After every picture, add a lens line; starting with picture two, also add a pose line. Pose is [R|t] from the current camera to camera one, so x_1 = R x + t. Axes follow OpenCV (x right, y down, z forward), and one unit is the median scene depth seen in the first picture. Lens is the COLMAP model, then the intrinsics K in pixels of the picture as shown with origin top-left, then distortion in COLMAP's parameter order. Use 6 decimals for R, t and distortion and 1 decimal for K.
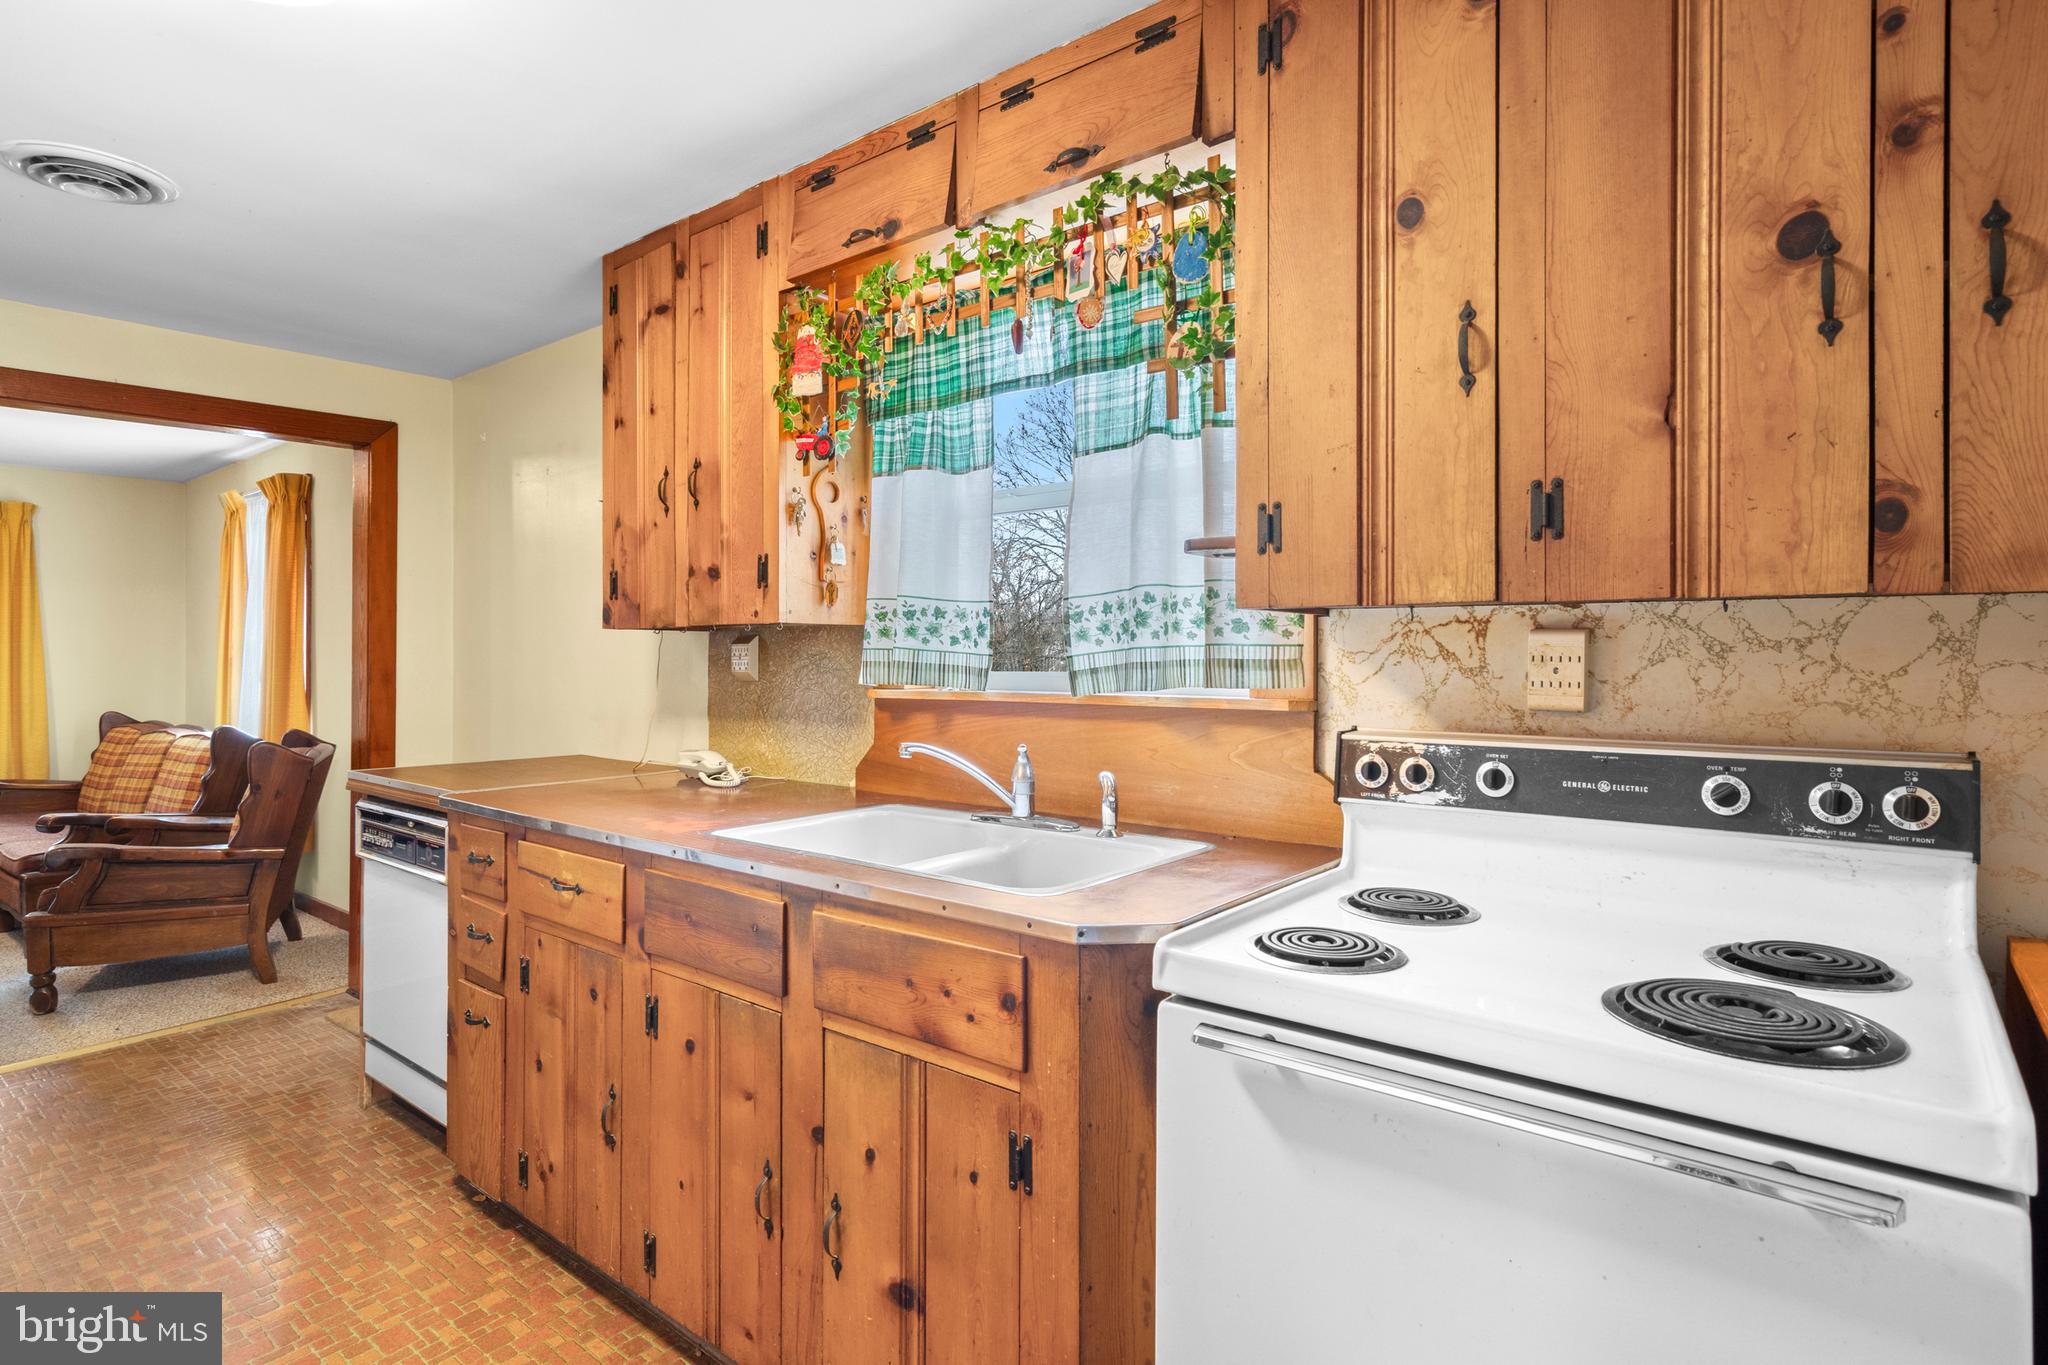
lens RADIAL K [[1050.2, 0, 1025.3], [0, 1050.2, 661.2], [0, 0, 1]] dist [0.001248, -0.000489]
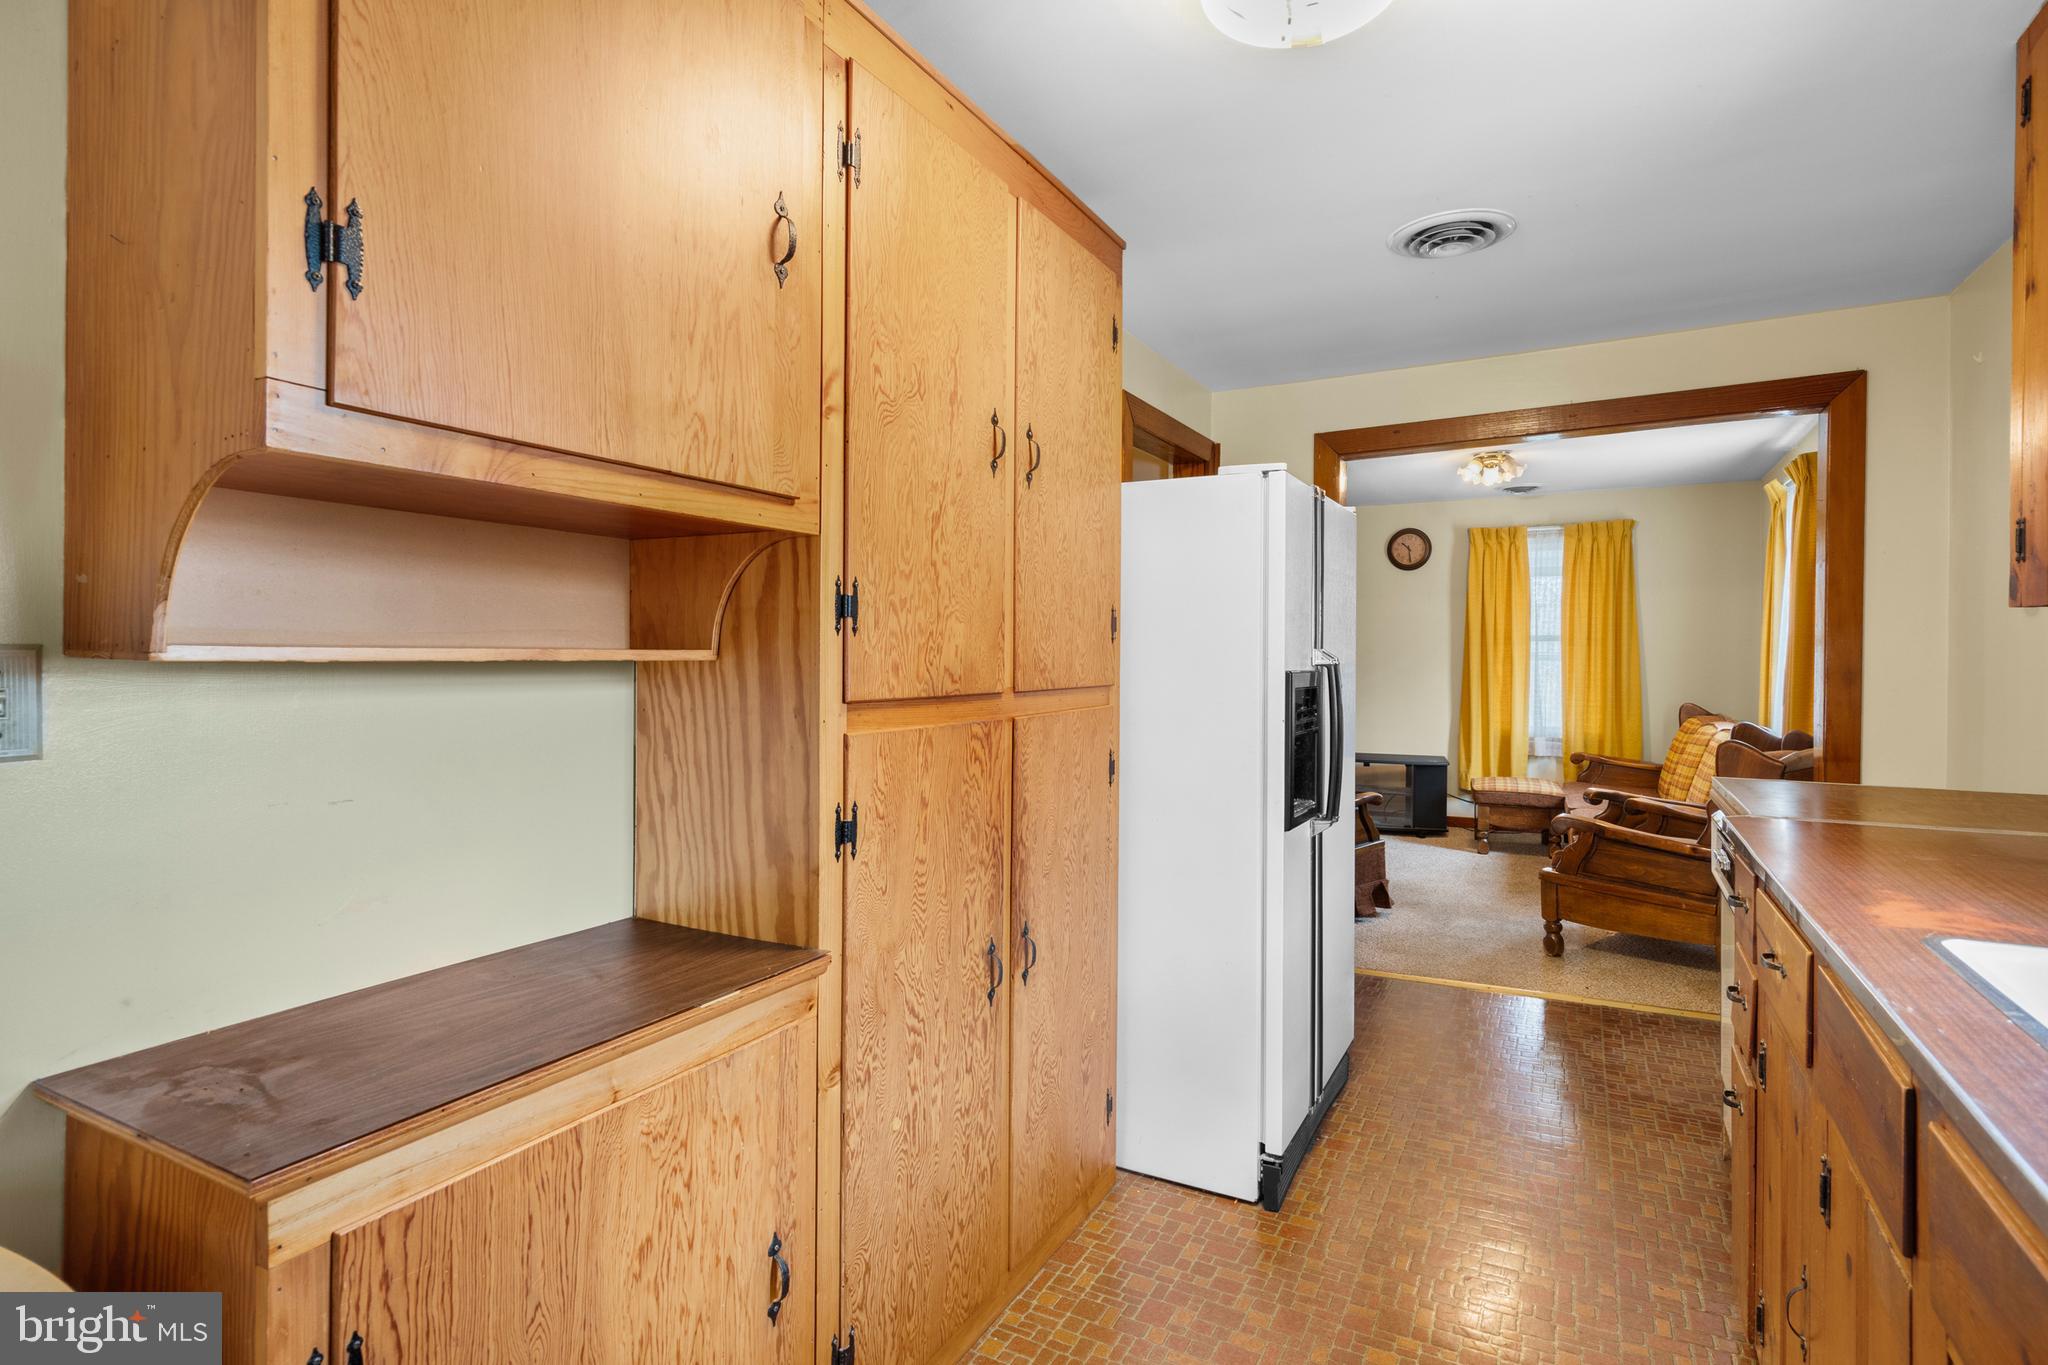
lens RADIAL K [[1050.2, 0, 1029.7], [0, 1050.2, 665.7], [0, 0, 1]] dist [0.001248, -0.000489]
pose [[0.176574, 0.012886, -0.984203, 0.120722], [-0.006584, 0.999907, 0.011910, 0.001619], [0.984265, 0.004377, 0.176643, 0.232344]]
